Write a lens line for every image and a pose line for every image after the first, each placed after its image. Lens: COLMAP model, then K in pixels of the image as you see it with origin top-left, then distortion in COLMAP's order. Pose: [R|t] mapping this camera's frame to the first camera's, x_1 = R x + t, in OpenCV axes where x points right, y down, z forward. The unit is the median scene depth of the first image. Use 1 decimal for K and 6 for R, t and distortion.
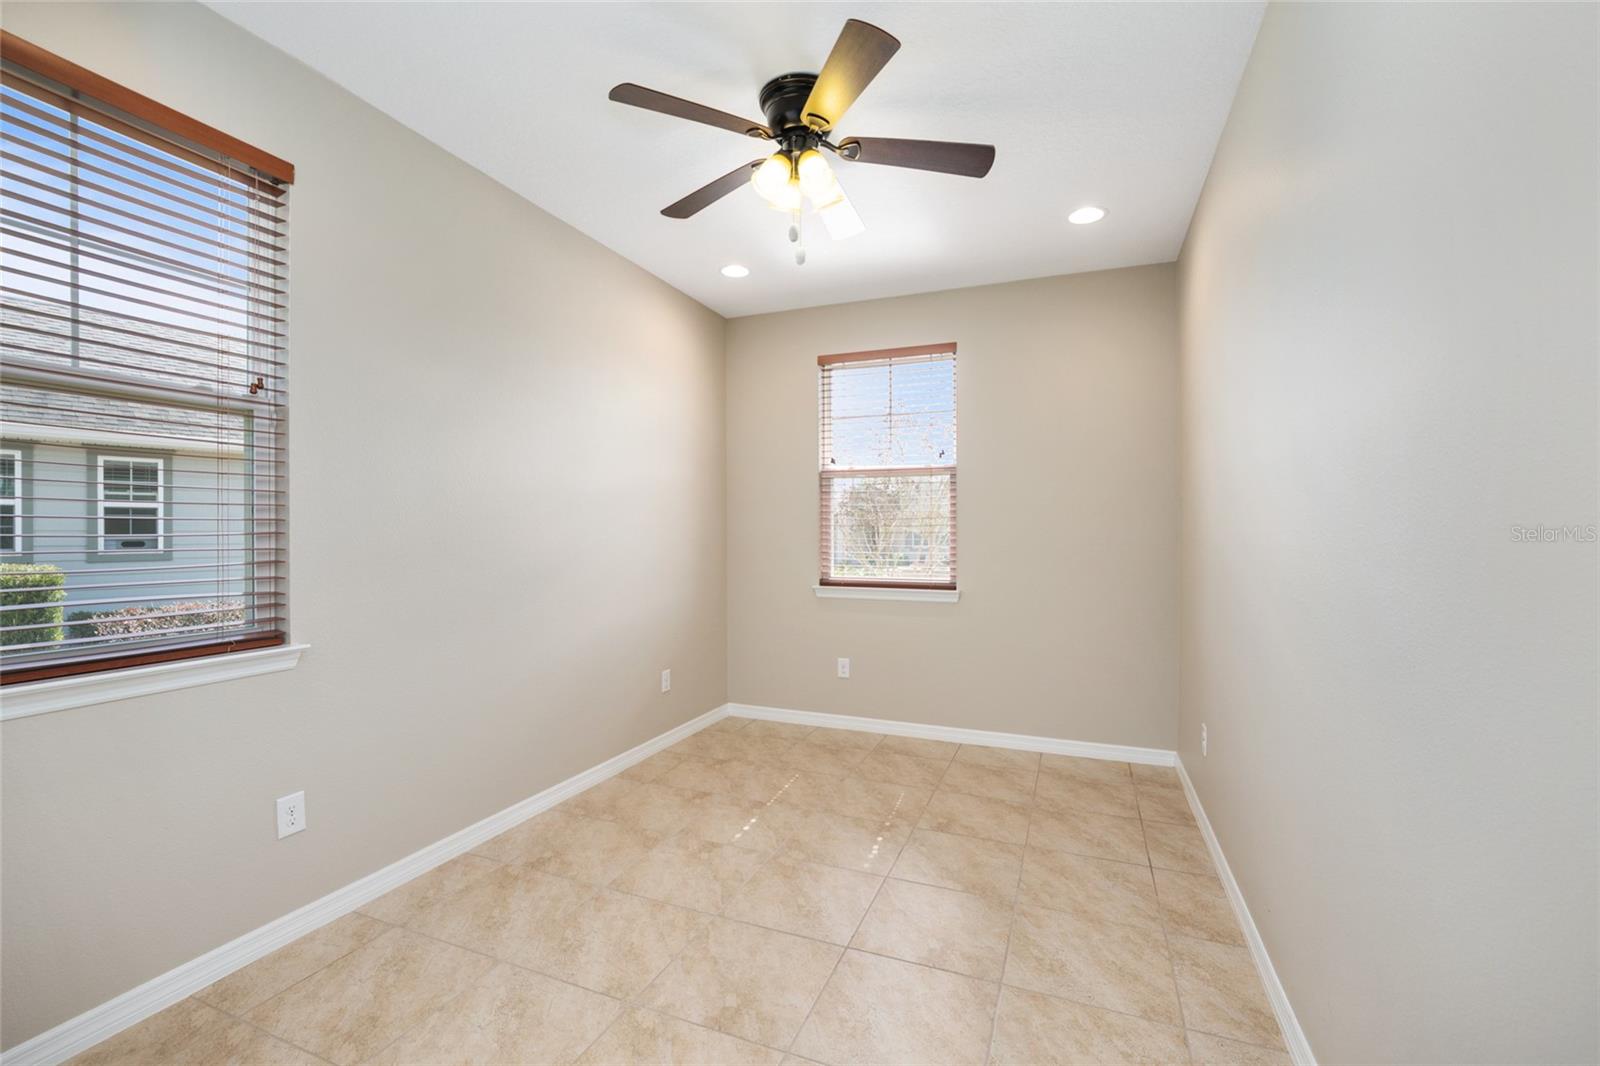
lens RADIAL K [[680.8, 0, 802.4], [0, 680.8, 529.7], [0, 0, 1]] dist [-0.005220, -0.000133]
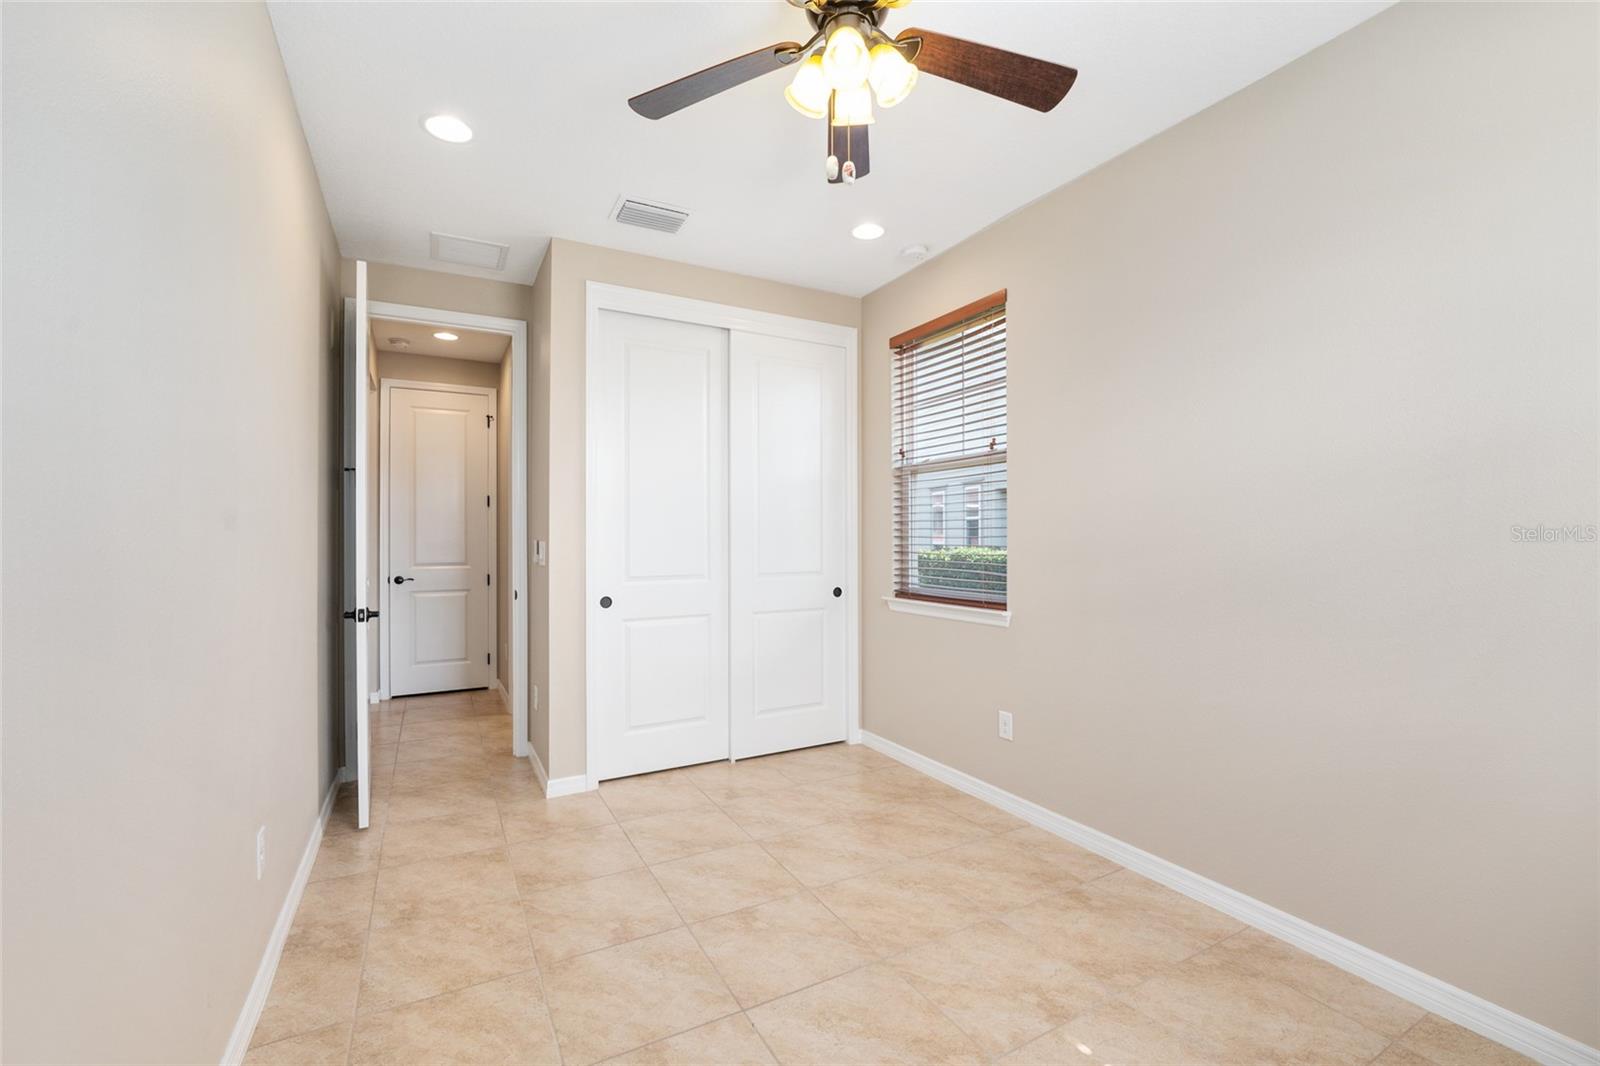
lens RADIAL K [[680.8, 0, 801.1], [0, 680.8, 538.8], [0, 0, 1]] dist [-0.005220, -0.000133]
pose [[-0.629518, 0.002755, -0.776981, 0.647401], [0.006036, 0.999981, -0.001344, 0.008950], [0.776962, -0.005536, -0.629523, 1.500554]]
